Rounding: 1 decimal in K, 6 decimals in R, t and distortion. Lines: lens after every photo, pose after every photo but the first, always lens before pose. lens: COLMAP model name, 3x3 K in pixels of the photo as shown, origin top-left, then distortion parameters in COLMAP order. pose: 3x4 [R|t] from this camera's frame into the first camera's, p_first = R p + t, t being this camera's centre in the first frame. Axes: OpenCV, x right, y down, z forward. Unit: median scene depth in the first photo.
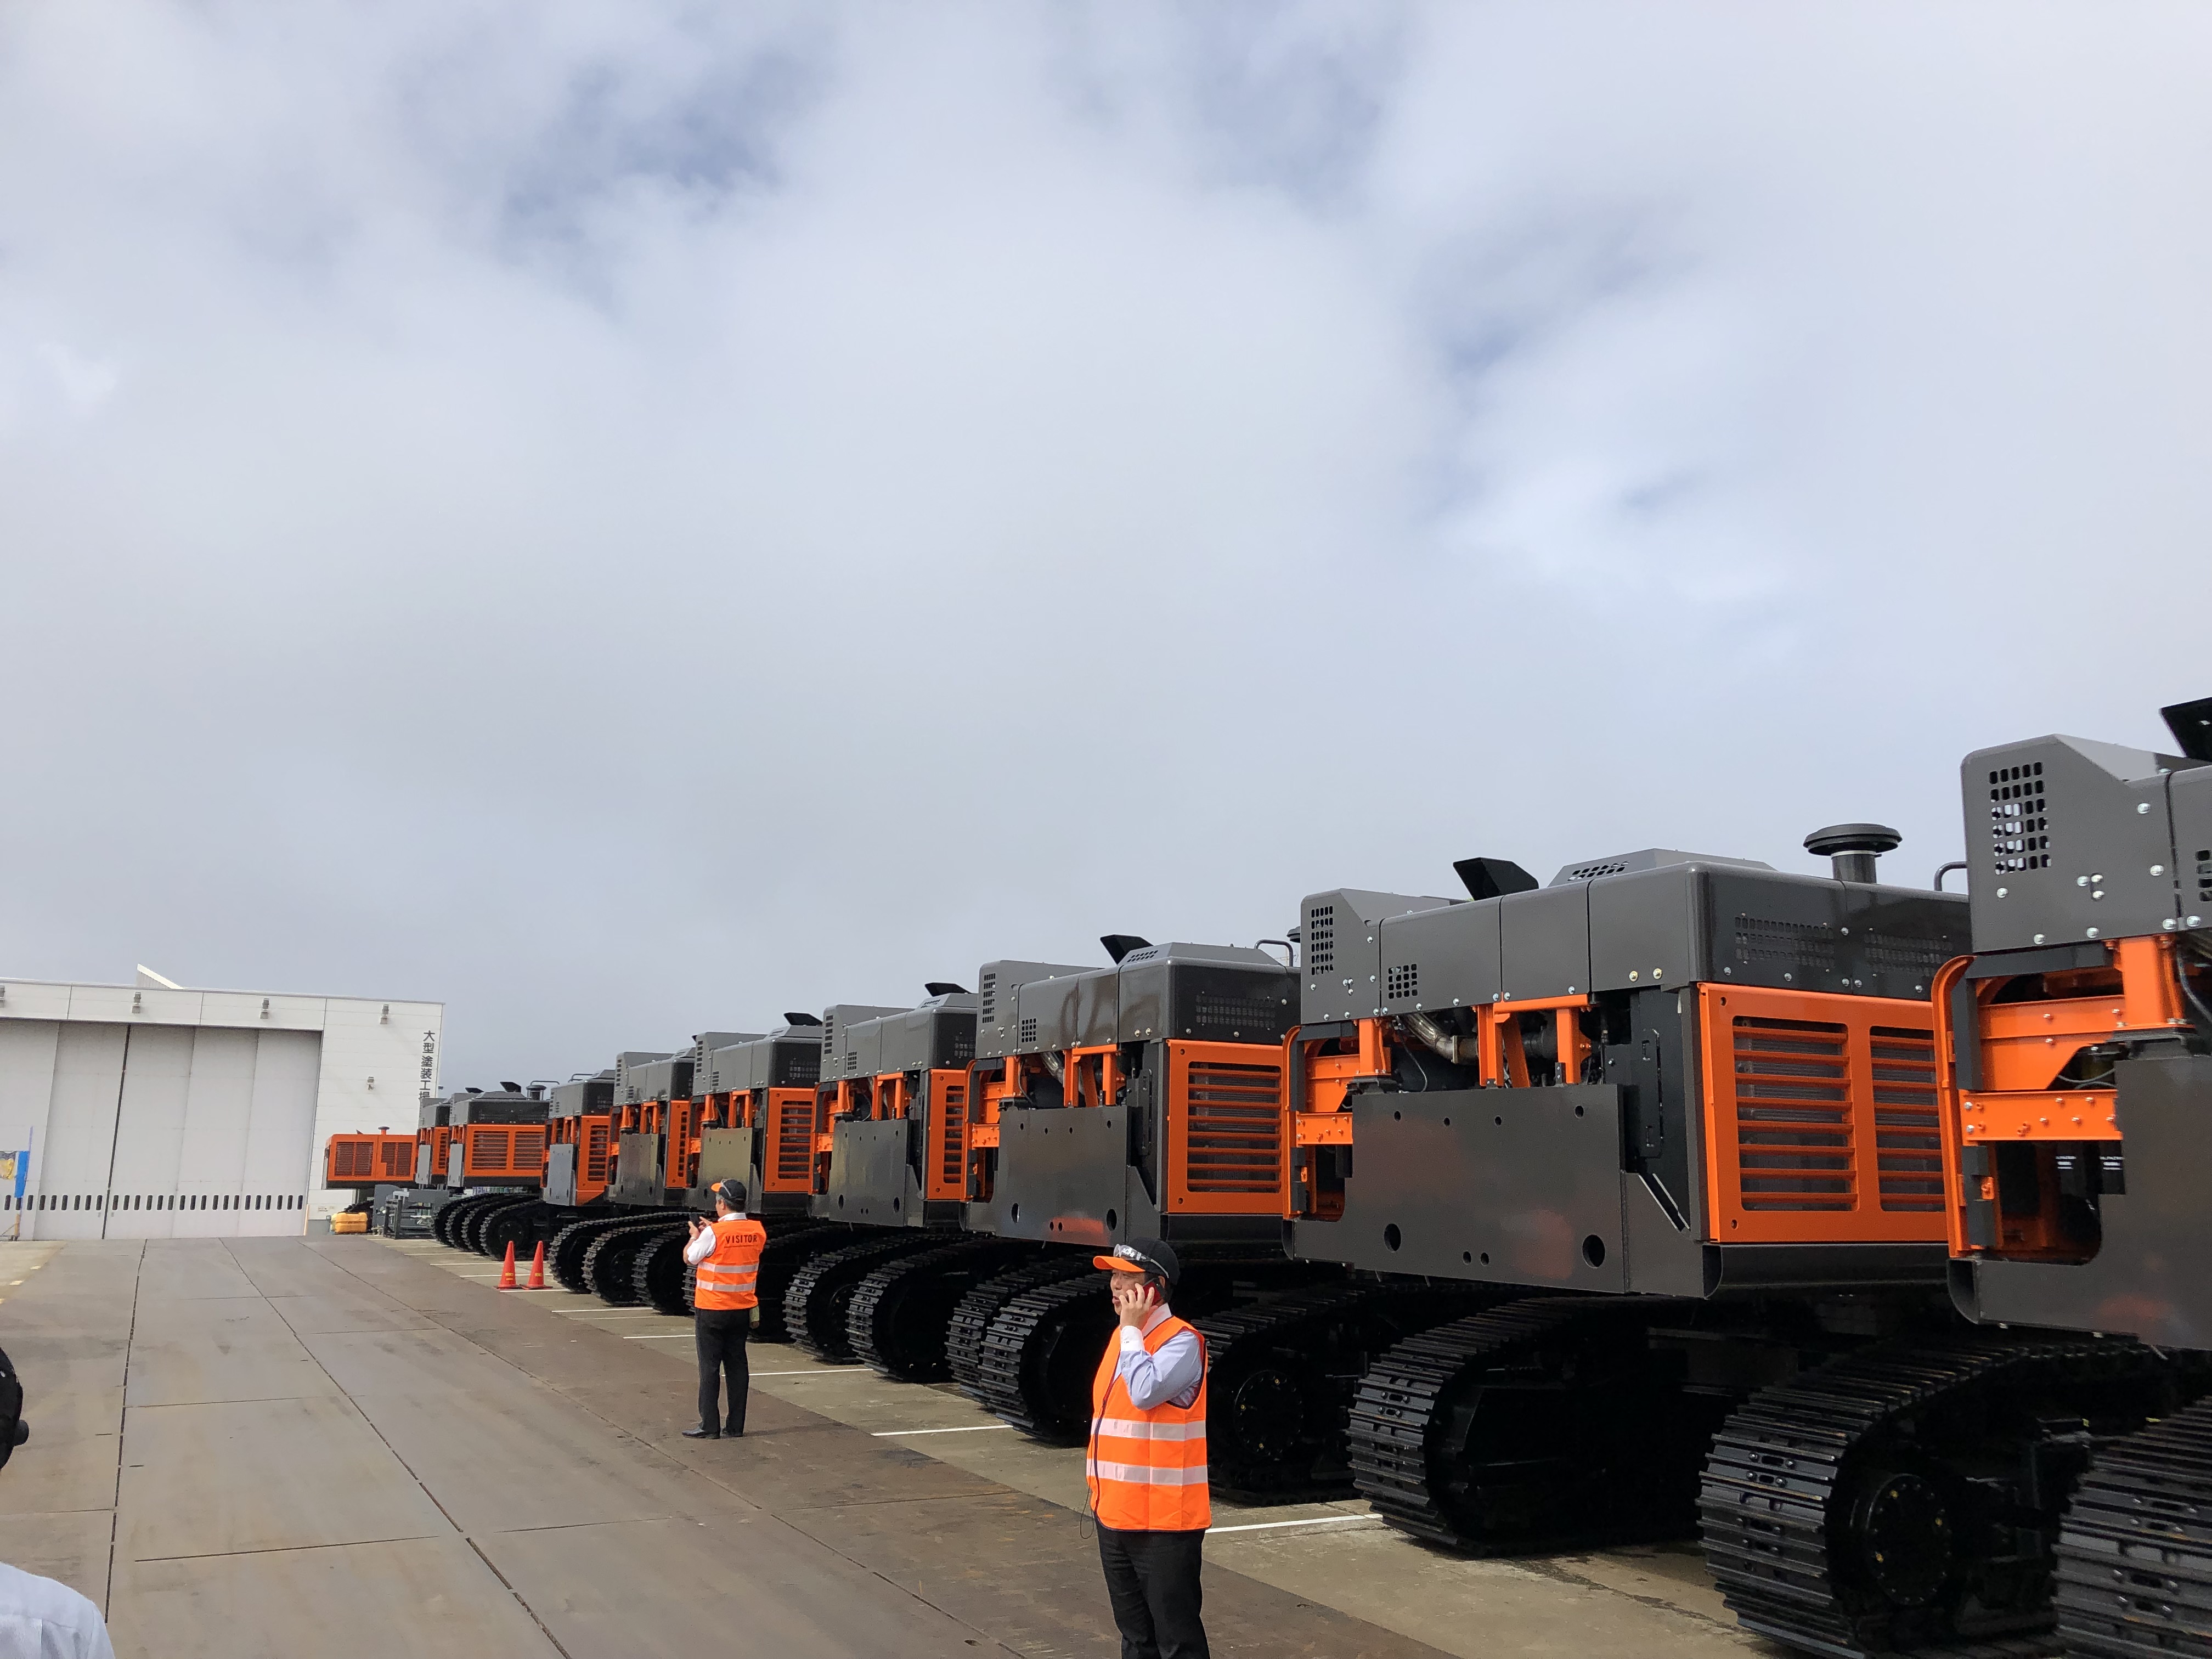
lens RADIAL K [[1855.6, 0, 1106.0], [0, 1855.6, 829.5], [0, 0, 1]] dist [0.044744, -0.042241]
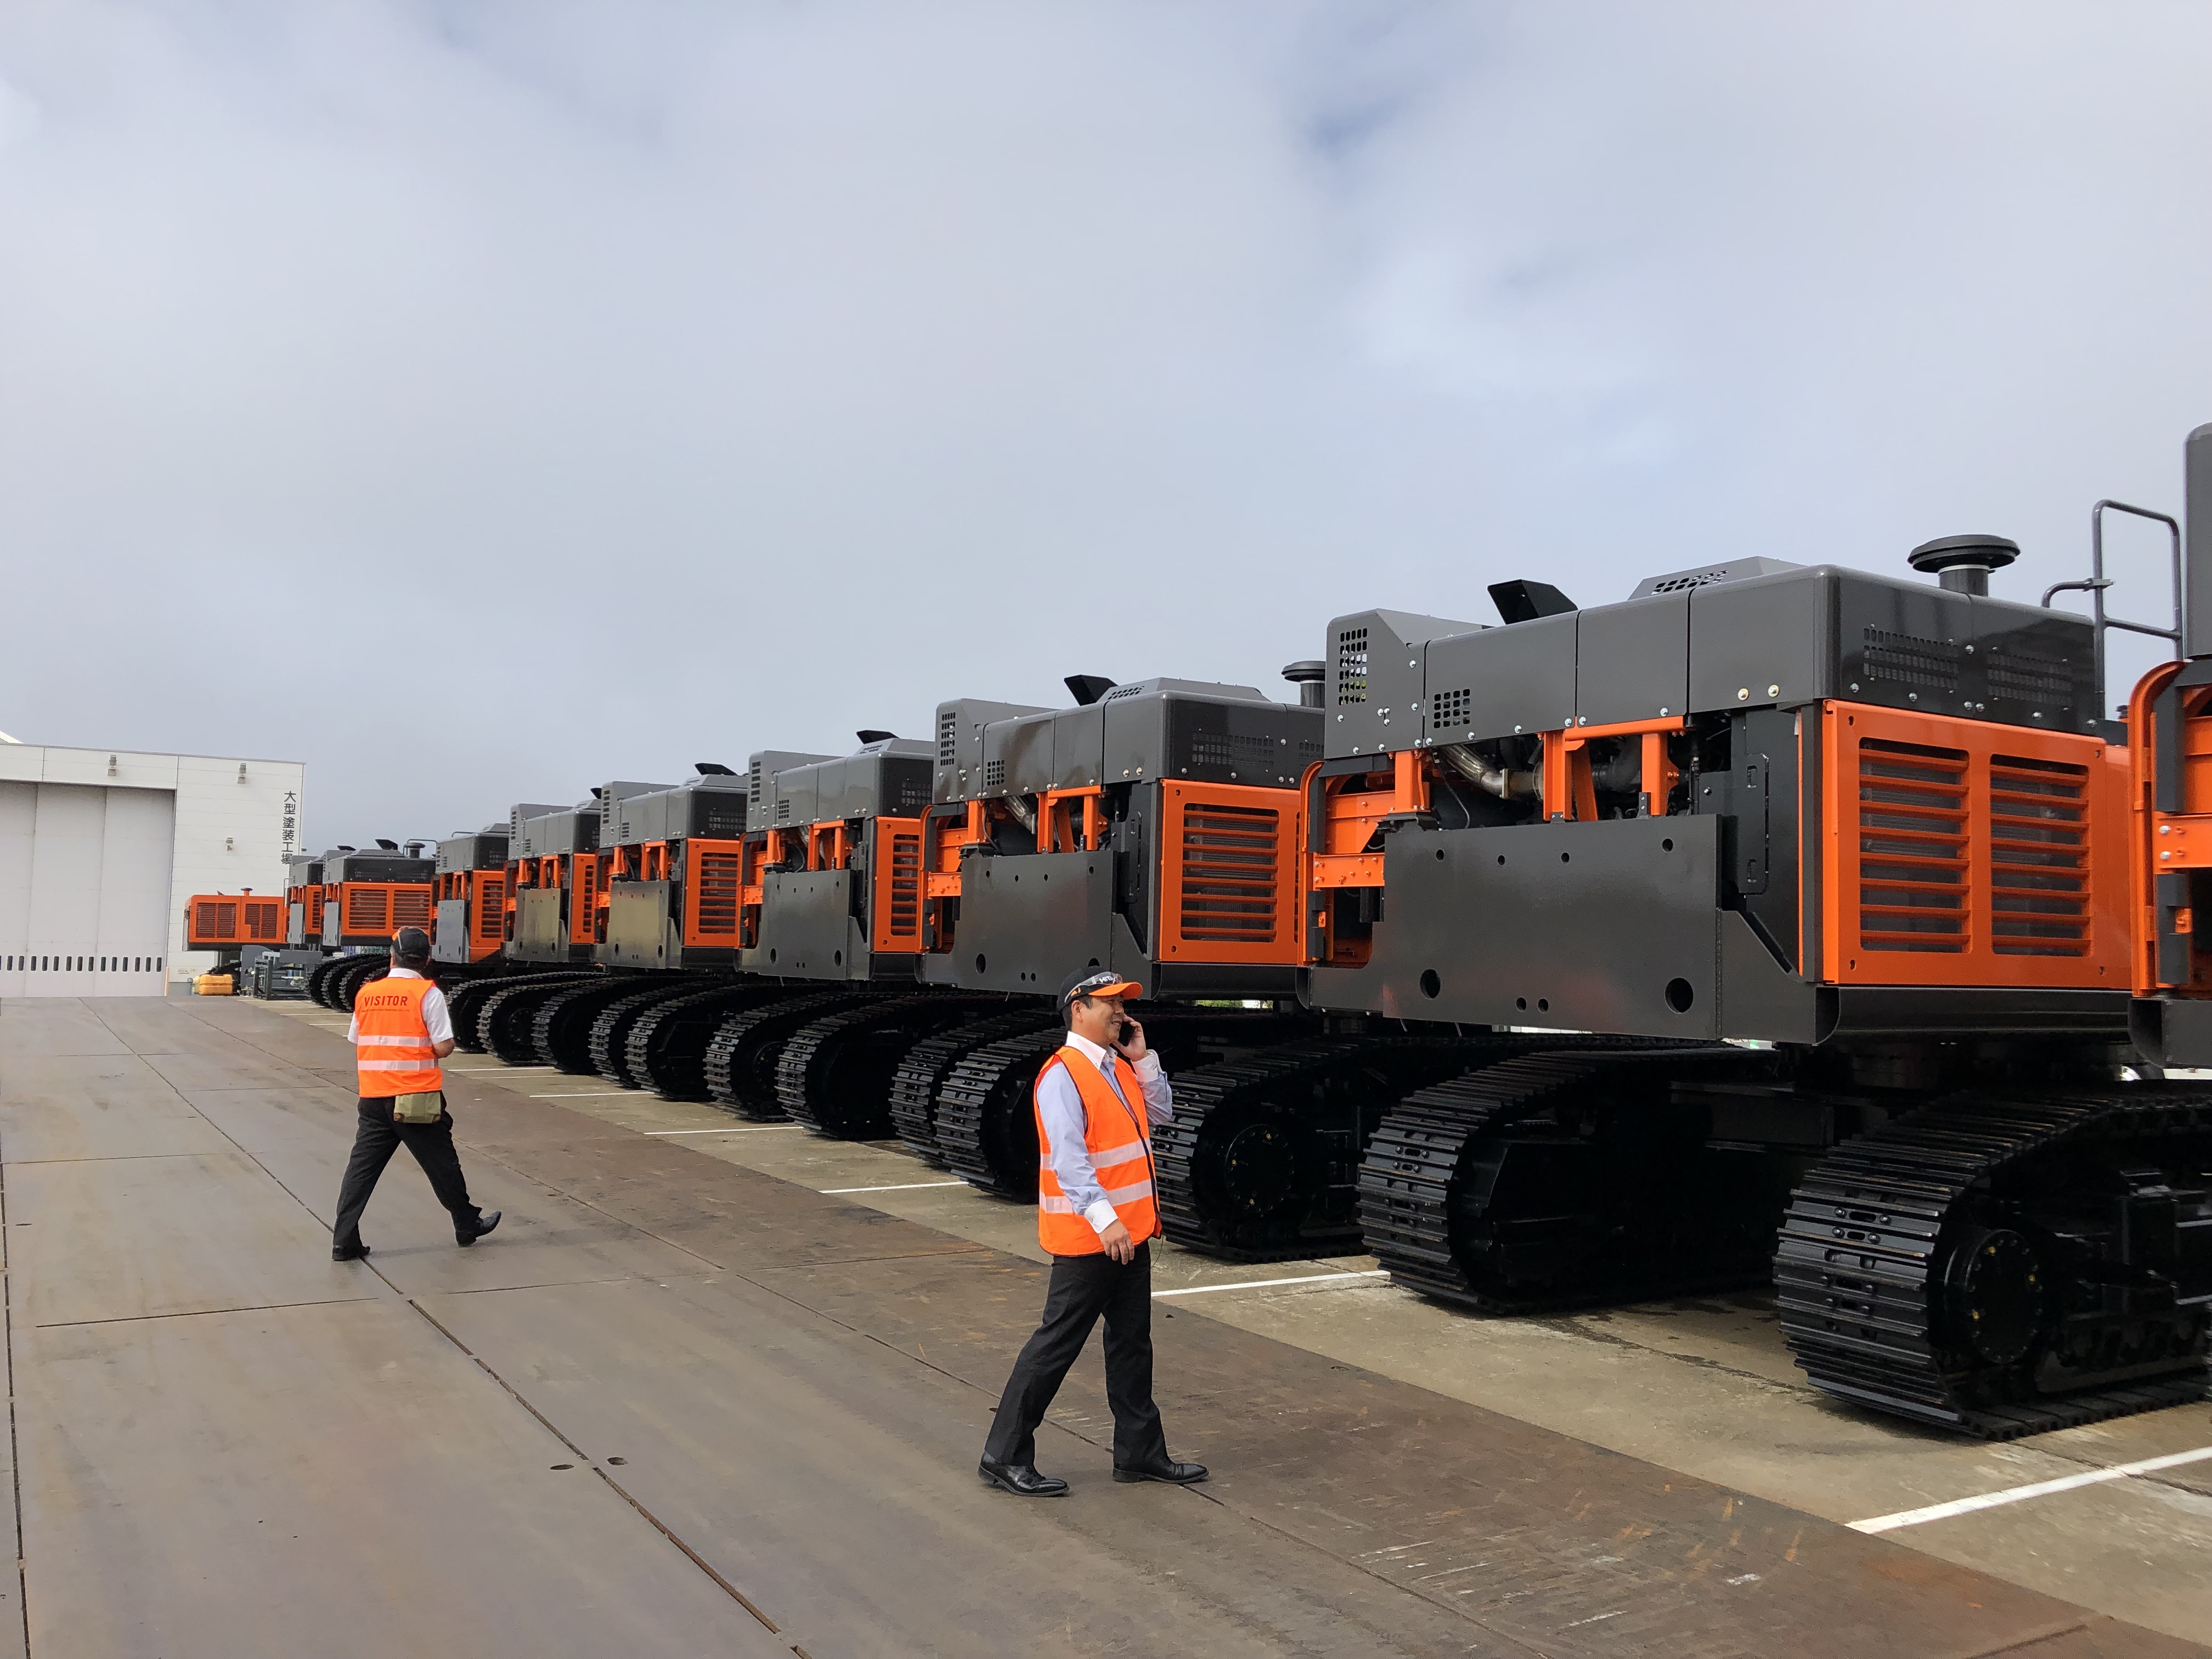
lens RADIAL K [[1838.8, 0, 1106.0], [0, 1838.8, 829.5], [0, 0, 1]] dist [0.086436, -0.142716]
pose [[0.997391, 0.012366, 0.071126, -0.060270], [-0.020758, 0.992738, 0.118488, 0.030869], [-0.069144, -0.119656, 0.990405, 0.092046]]
